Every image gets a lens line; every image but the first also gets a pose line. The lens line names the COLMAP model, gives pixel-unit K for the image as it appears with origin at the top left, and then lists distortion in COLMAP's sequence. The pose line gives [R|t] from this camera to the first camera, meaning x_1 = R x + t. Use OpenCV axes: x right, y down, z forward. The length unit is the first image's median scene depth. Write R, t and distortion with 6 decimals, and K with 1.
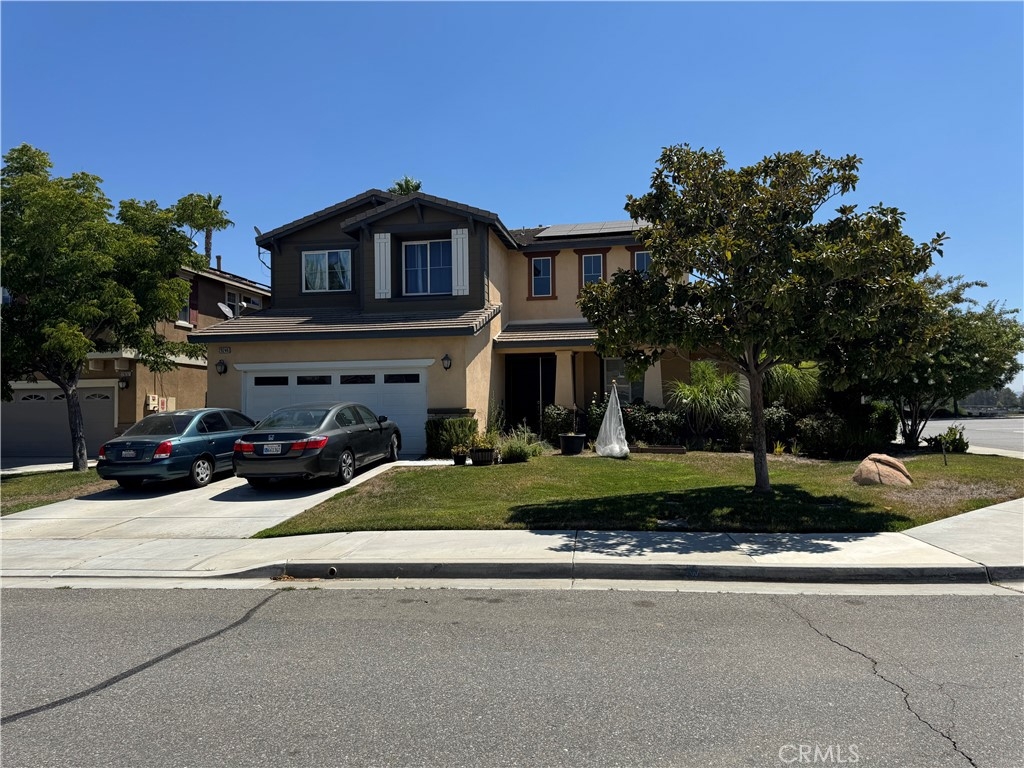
lens RADIAL K [[728.8, 0, 515.9], [0, 728.8, 388.9], [0, 0, 1]] dist [0.153810, -0.226124]
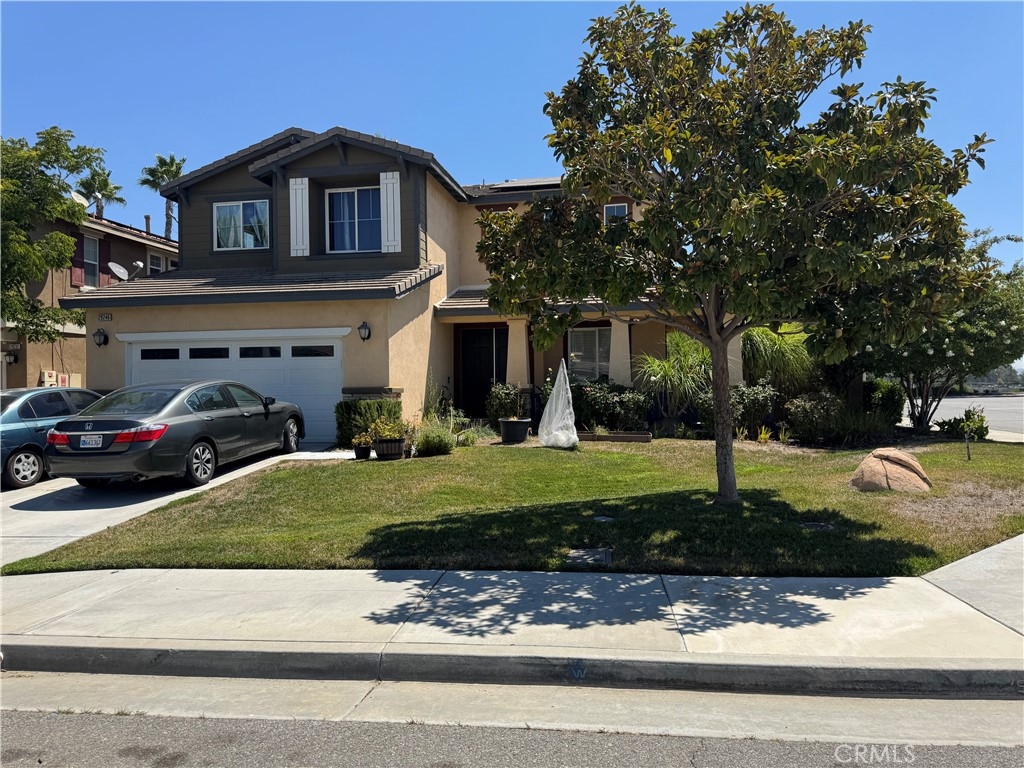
lens RADIAL K [[728.8, 0, 515.9], [0, 728.8, 388.9], [0, 0, 1]] dist [0.153810, -0.226124]
pose [[1.000000, 0.000443, -0.000730, 0.091255], [-0.000420, 0.999510, 0.031296, 0.002718], [0.000744, -0.031296, 0.999510, 0.201145]]
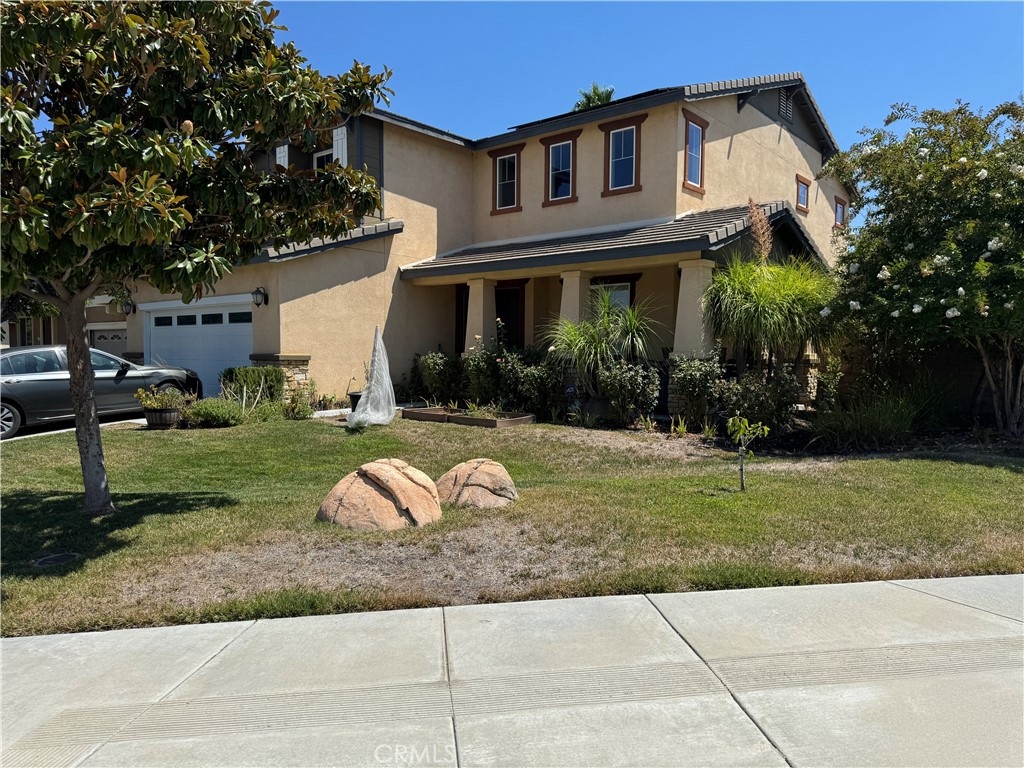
lens RADIAL K [[728.8, 0, 515.9], [0, 728.8, 388.9], [0, 0, 1]] dist [0.153810, -0.226124]
pose [[0.868862, 0.039522, -0.493474, 0.659920], [0.001190, 0.996639, 0.081915, -0.002231], [0.495053, -0.071761, 0.865895, 0.497942]]
